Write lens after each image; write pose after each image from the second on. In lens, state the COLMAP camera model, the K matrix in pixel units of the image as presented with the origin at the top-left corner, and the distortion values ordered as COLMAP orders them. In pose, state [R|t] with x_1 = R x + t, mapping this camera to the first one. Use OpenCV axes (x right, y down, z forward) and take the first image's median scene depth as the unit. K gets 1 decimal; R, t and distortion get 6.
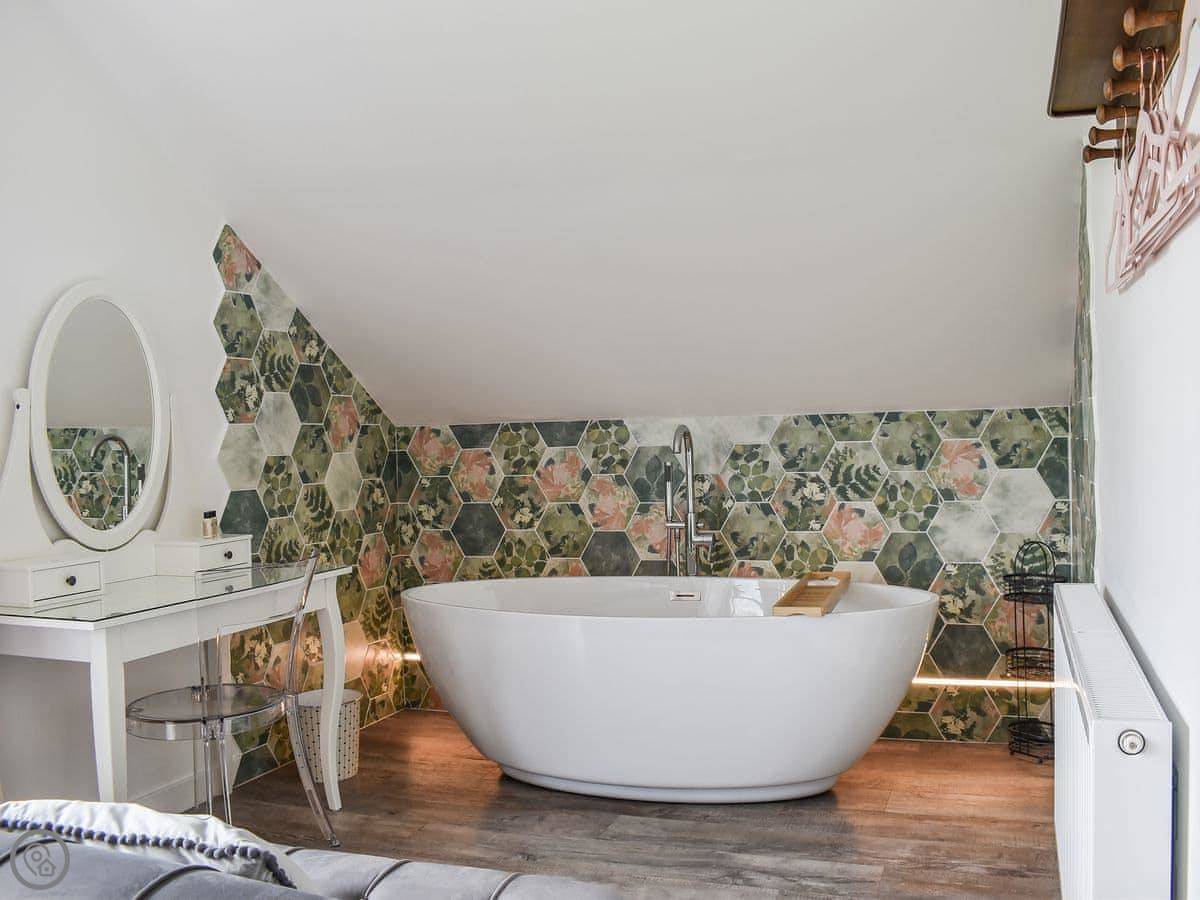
lens RADIAL K [[1046.9, 0, 674.1], [0, 1046.9, 451.1], [0, 0, 1]] dist [-0.097316, 0.011846]
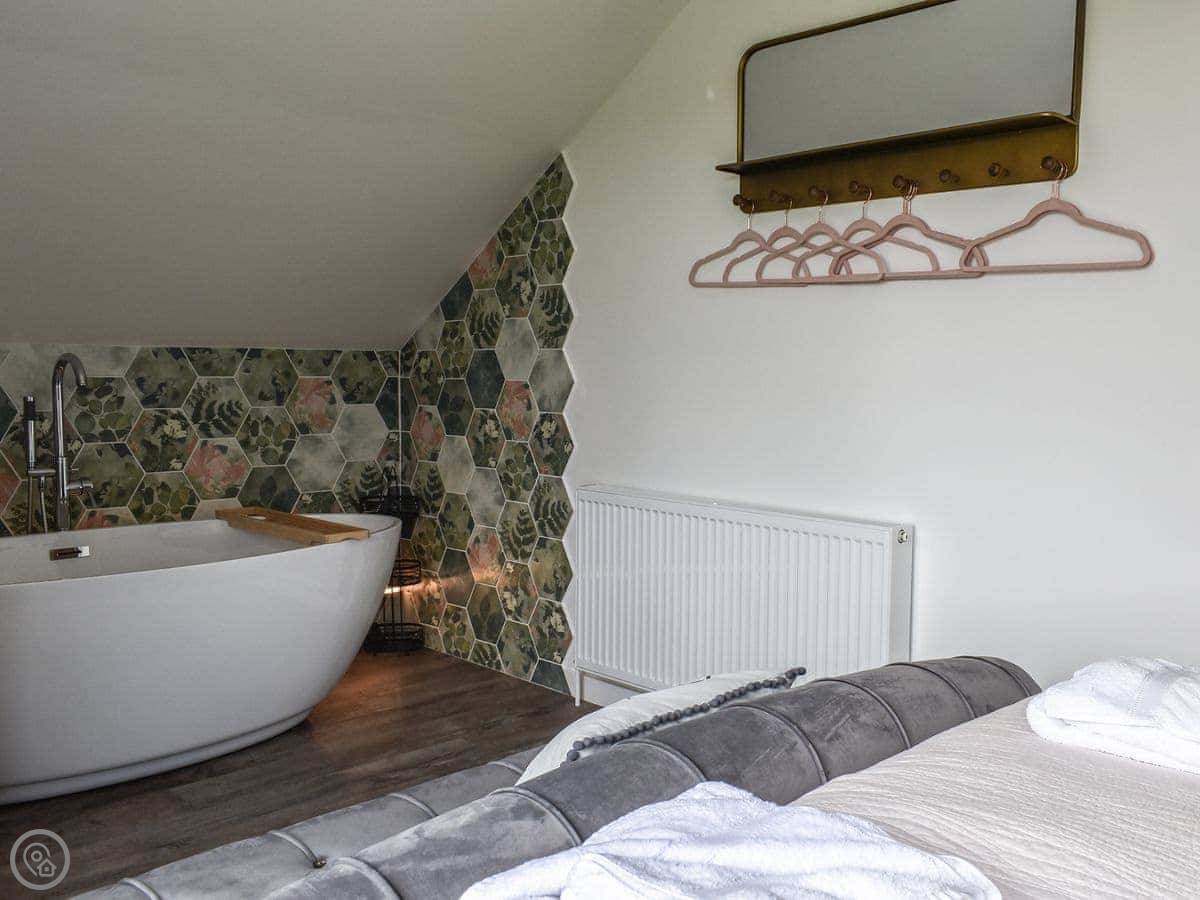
lens RADIAL K [[1158.5, 0, 617.7], [0, 1158.5, 449.5], [0, 0, 1]] dist [0.009288, 0.010060]
pose [[0.458534, -0.035329, 0.887975, -0.623652], [-0.006862, 0.999039, 0.043291, 0.009273], [-0.888651, -0.025944, 0.457851, 0.164755]]
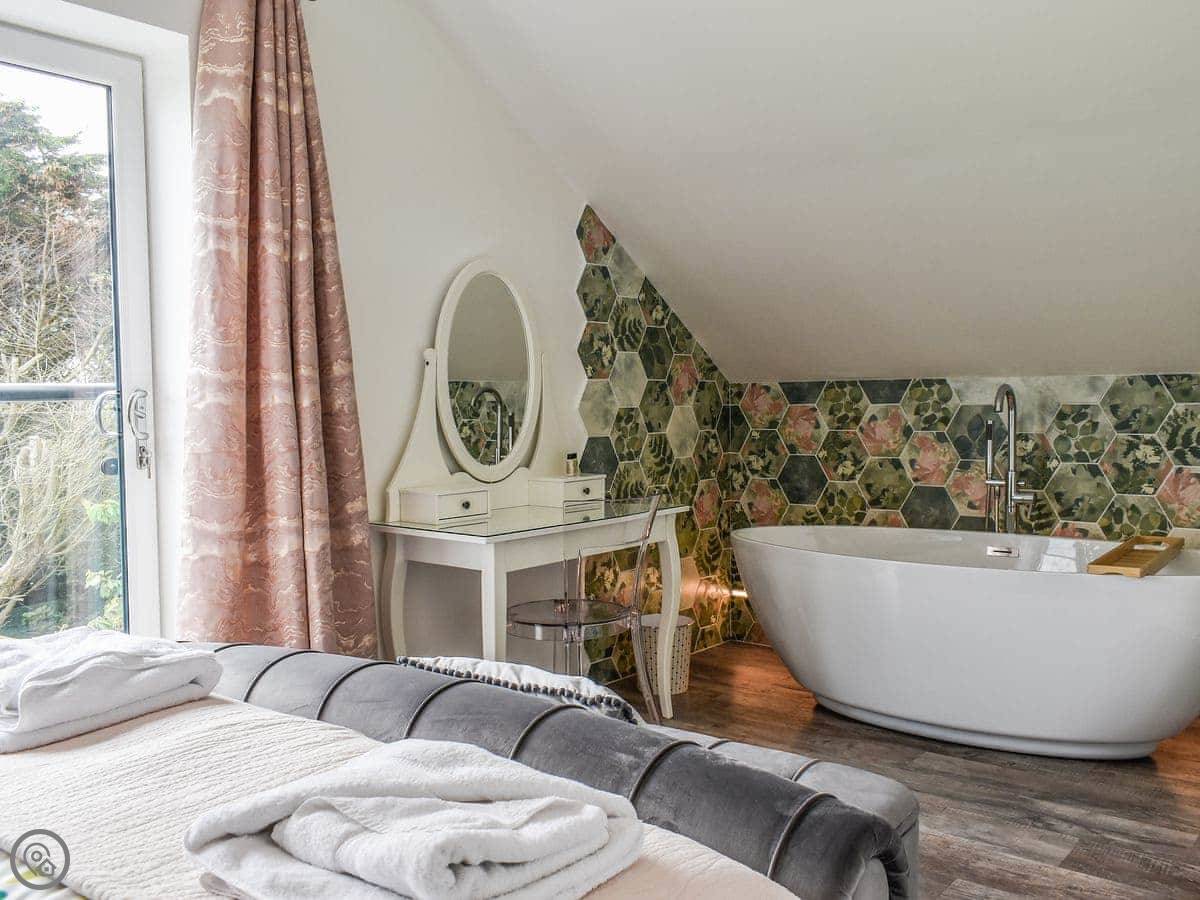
lens RADIAL K [[1047.3, 0, 617.1], [0, 1047.3, 450.0], [0, 0, 1]] dist [-0.000038, -0.000252]
pose [[0.933173, 0.032378, -0.357967, 0.021969], [-0.018187, 0.998912, 0.042941, 0.001955], [0.358968, -0.033561, 0.932746, -0.087025]]
